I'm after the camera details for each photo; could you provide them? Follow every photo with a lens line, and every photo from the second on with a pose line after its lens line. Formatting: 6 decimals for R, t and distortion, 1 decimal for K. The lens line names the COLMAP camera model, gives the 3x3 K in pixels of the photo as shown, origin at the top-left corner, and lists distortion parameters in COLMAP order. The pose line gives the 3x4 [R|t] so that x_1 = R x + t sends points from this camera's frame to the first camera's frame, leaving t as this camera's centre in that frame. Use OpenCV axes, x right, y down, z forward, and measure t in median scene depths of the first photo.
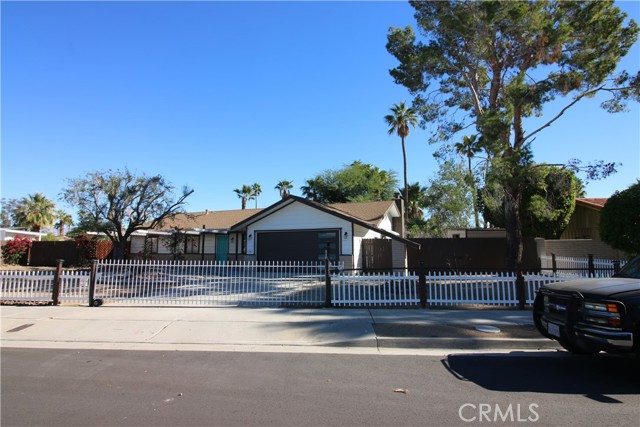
lens RADIAL K [[360.5, 0, 318.9], [0, 360.5, 207.6], [0, 0, 1]] dist [0.002567, -0.003591]
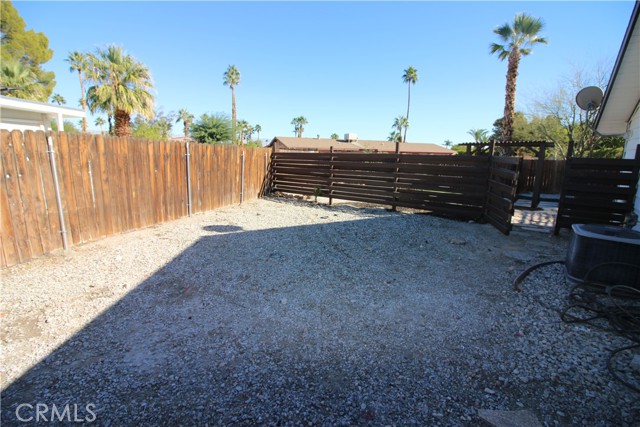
lens RADIAL K [[292.3, 0, 315.9], [0, 292.3, 203.7], [0, 0, 1]] dist [0.000988, -0.011536]
pose [[0.970926, 0.059677, -0.231824, -0.764544], [0.007215, 0.960691, 0.277525, 0.125614], [0.239273, -0.271129, 0.932329, 1.224983]]
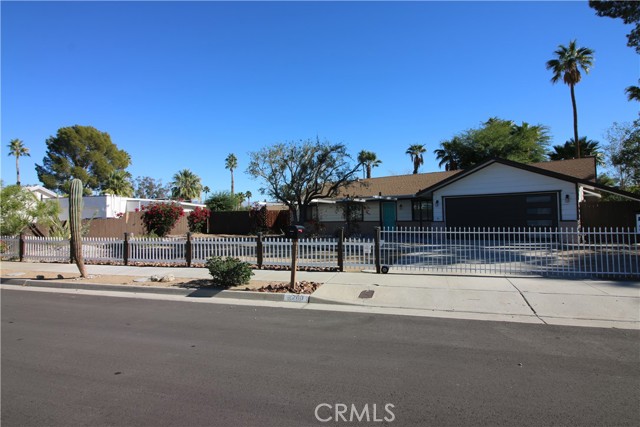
lens RADIAL K [[360.5, 0, 318.9], [0, 360.5, 207.6], [0, 0, 1]] dist [0.002567, -0.003591]
pose [[0.972589, -0.019886, -0.231681, -0.246798], [0.040318, 0.995667, 0.083794, 0.000935], [0.229010, -0.090838, 0.969176, 0.003590]]
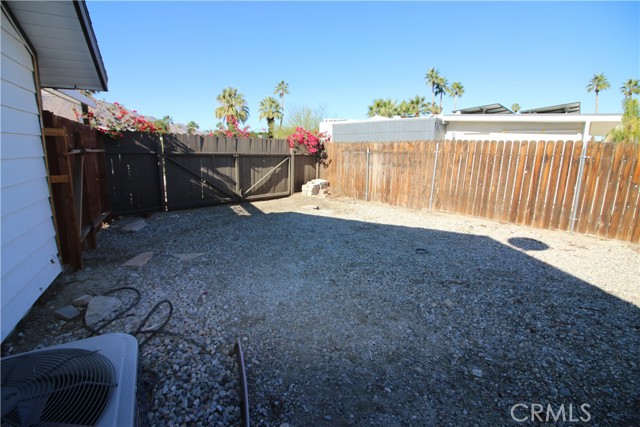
lens RADIAL K [[292.3, 0, 315.9], [0, 292.3, 203.7], [0, 0, 1]] dist [0.000988, -0.011536]
pose [[-0.633342, 0.122151, -0.764171, -0.615534], [0.064908, 0.992369, 0.104833, 0.165149], [0.771145, 0.016794, -0.636438, 1.520246]]
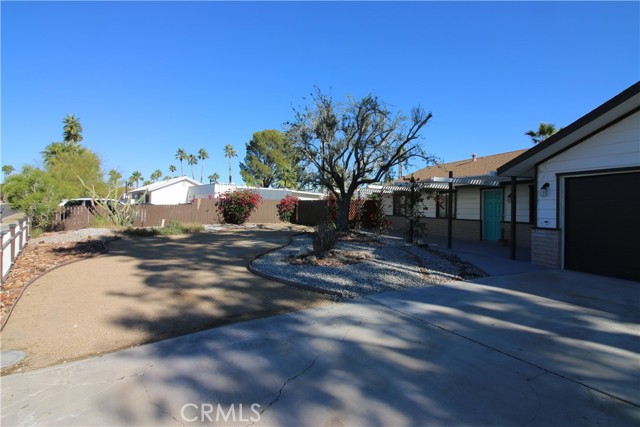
lens RADIAL K [[322.6, 0, 317.9], [0, 322.6, 204.9], [0, 0, 1]] dist [0.001394, 0.000075]
pose [[0.680835, 0.008665, -0.732385, -0.082213], [0.066064, 0.995128, 0.073188, 0.048464], [0.729451, -0.098213, 0.676946, 0.477865]]
